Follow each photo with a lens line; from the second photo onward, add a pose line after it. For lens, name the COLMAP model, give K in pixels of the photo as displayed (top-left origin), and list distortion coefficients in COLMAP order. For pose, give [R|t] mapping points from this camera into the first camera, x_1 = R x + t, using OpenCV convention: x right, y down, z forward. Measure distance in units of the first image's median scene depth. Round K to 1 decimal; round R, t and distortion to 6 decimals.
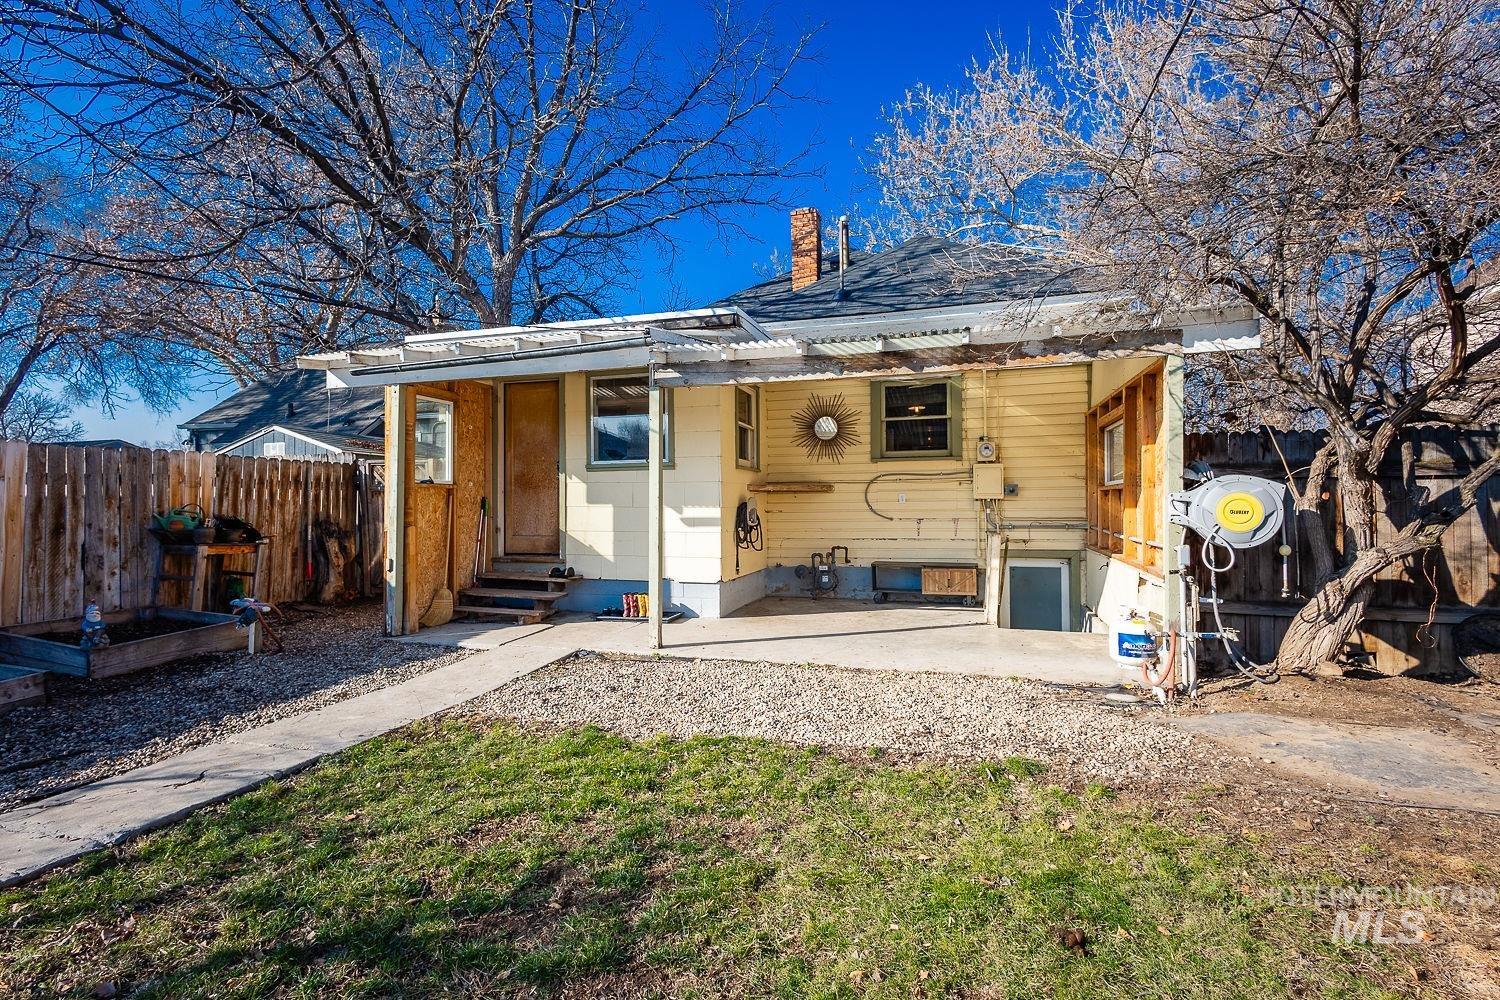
lens RADIAL K [[701.1, 0, 748.8], [0, 701.1, 502.6], [0, 0, 1]] dist [0.003314, 0.000460]
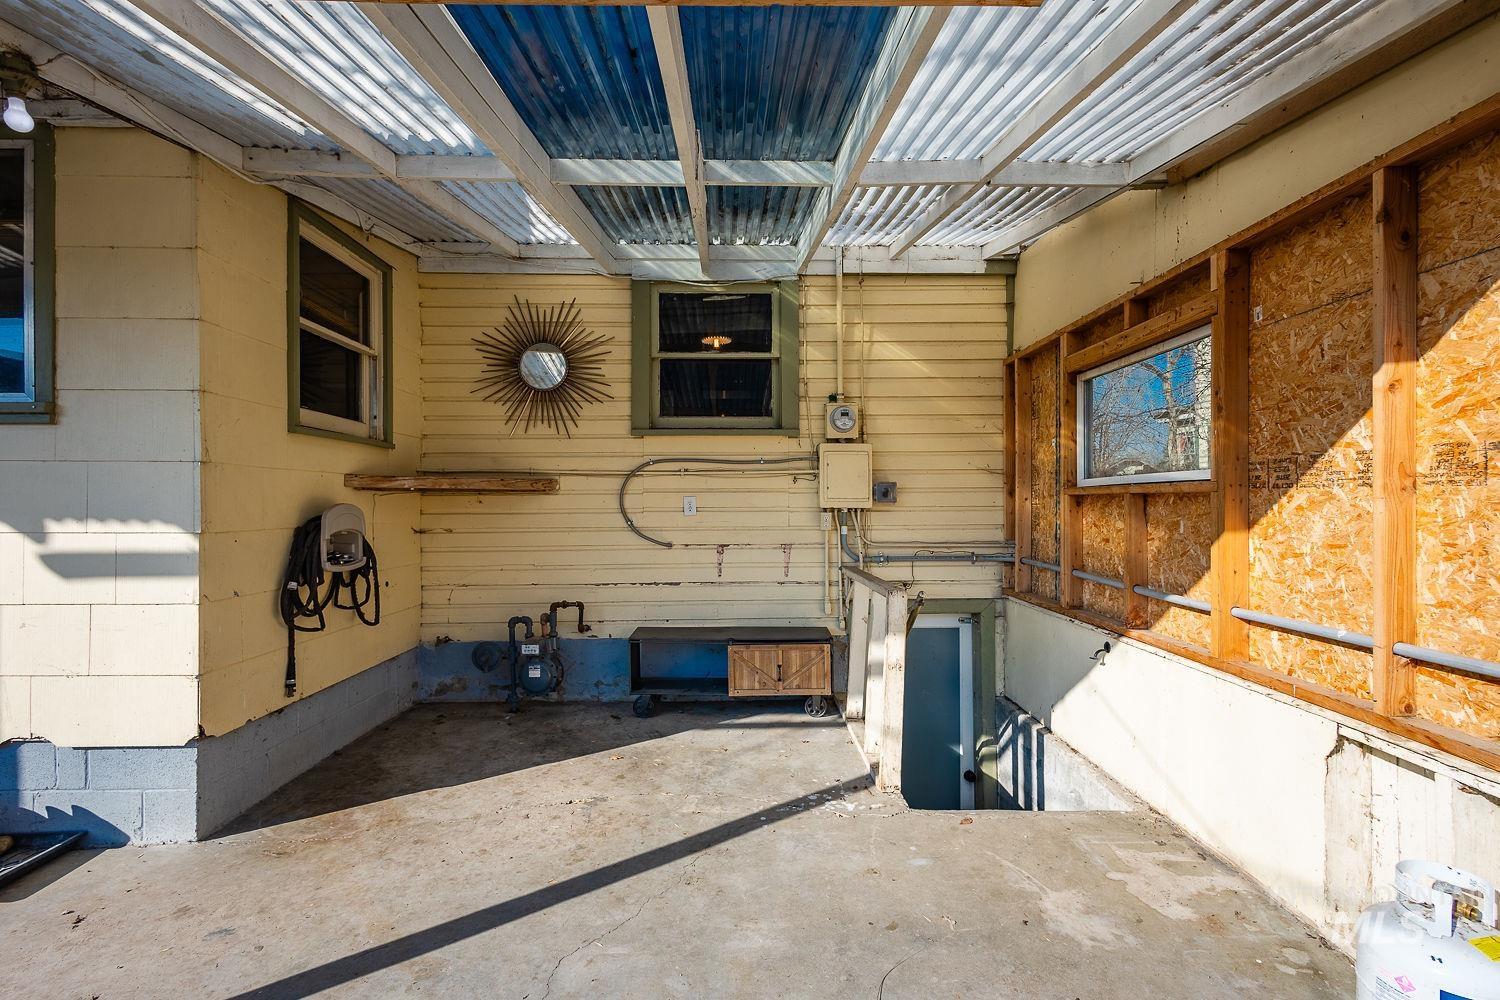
lens RADIAL K [[701.1, 0, 748.8], [0, 701.1, 502.6], [0, 0, 1]] dist [0.003314, 0.000460]
pose [[0.950663, 0.004738, 0.310190, 0.099142], [-0.004976, 0.999988, -0.000027, -0.008961], [-0.310186, -0.001518, 0.950675, 0.493966]]
